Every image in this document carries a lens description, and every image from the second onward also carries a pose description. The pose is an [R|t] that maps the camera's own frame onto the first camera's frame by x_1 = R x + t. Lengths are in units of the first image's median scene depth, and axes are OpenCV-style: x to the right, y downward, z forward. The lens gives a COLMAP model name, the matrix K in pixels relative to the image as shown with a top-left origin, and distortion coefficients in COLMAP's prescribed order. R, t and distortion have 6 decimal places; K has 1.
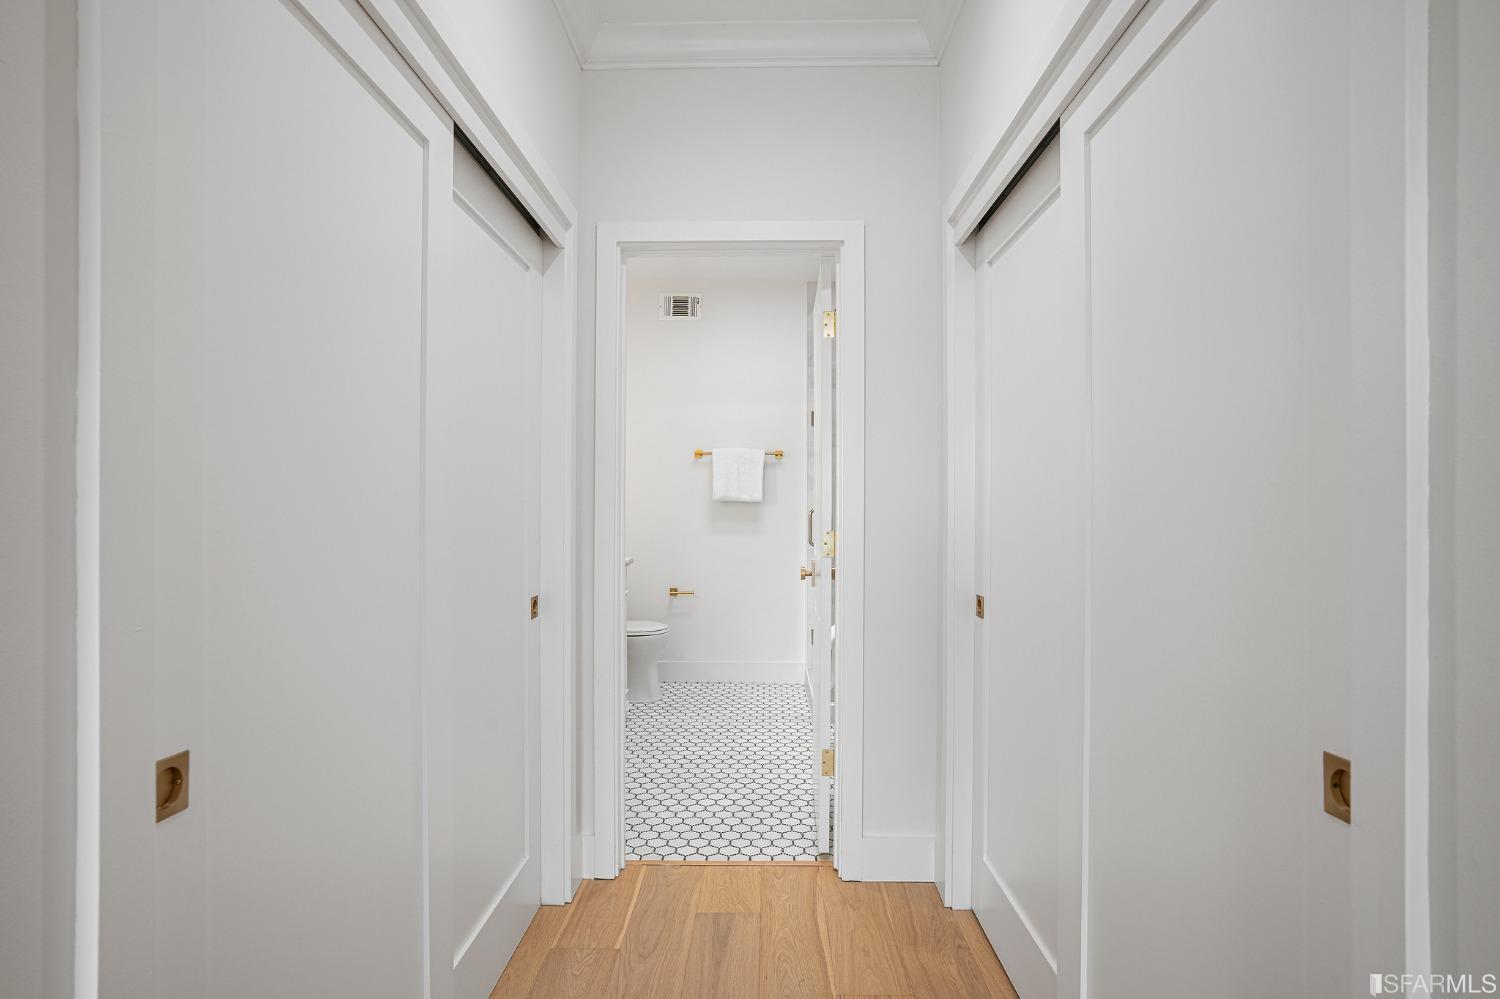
lens RADIAL K [[753.0, 0, 750.0], [0, 753.0, 501.7], [0, 0, 1]] dist [-0.024155, 0.000167]
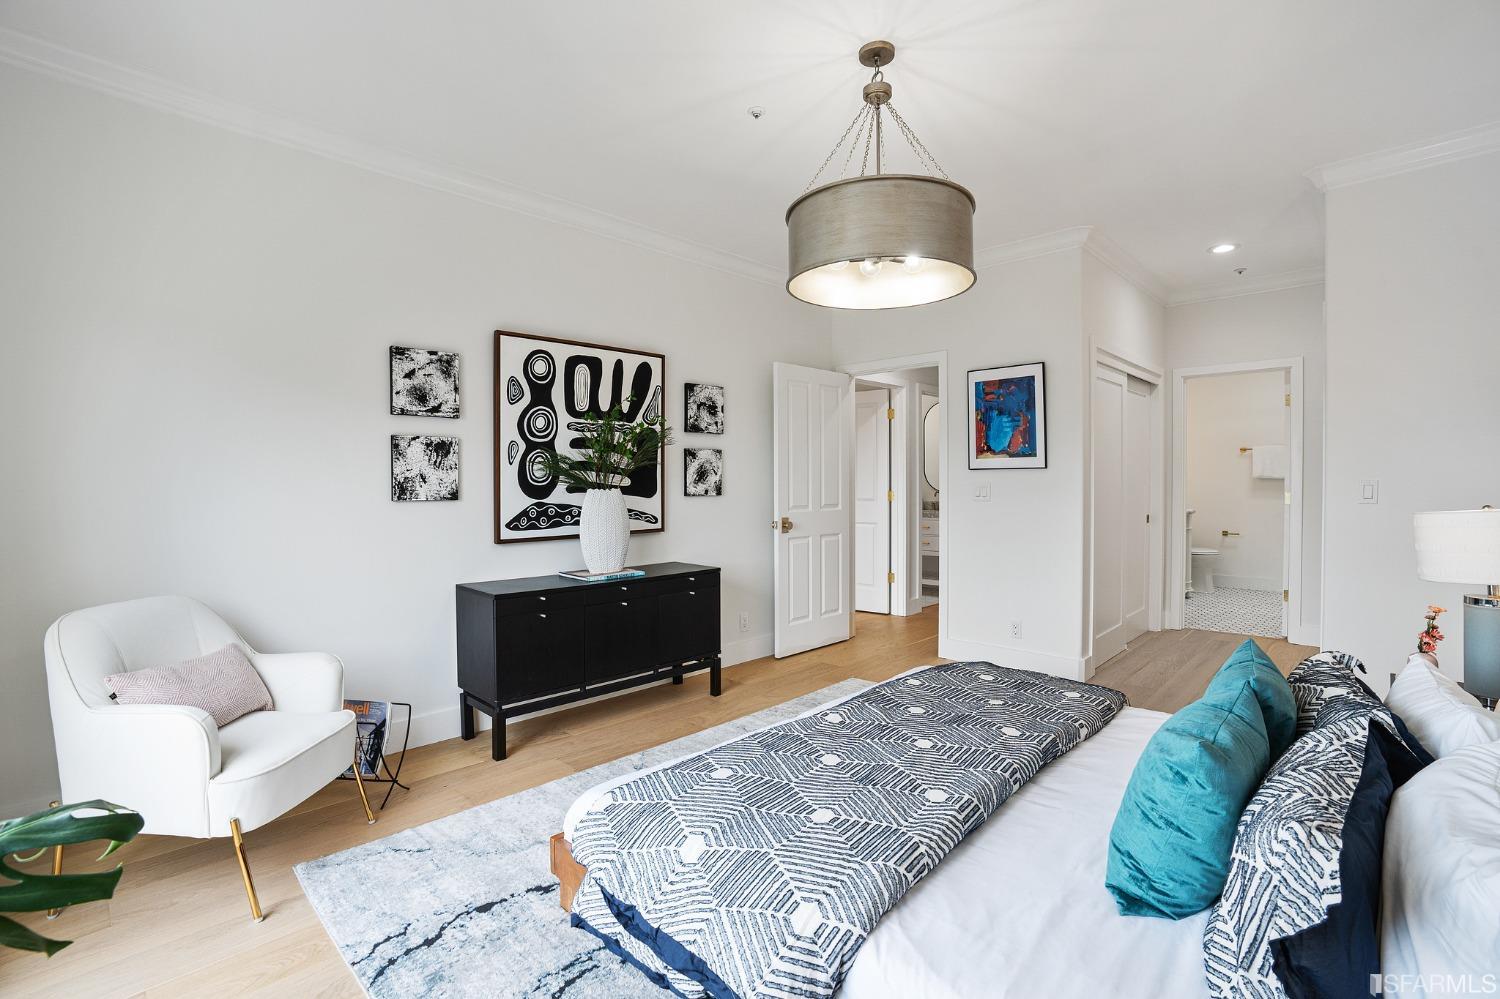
lens RADIAL K [[693.7, 0, 774.6], [0, 693.7, 498.8], [0, 0, 1]] dist [-0.028341, 0.009451]
pose [[0.746404, 0.007410, -0.665452, 0.178963], [0.012509, 0.999605, 0.025162, -0.007578], [0.665376, -0.027105, 0.746016, -0.859696]]
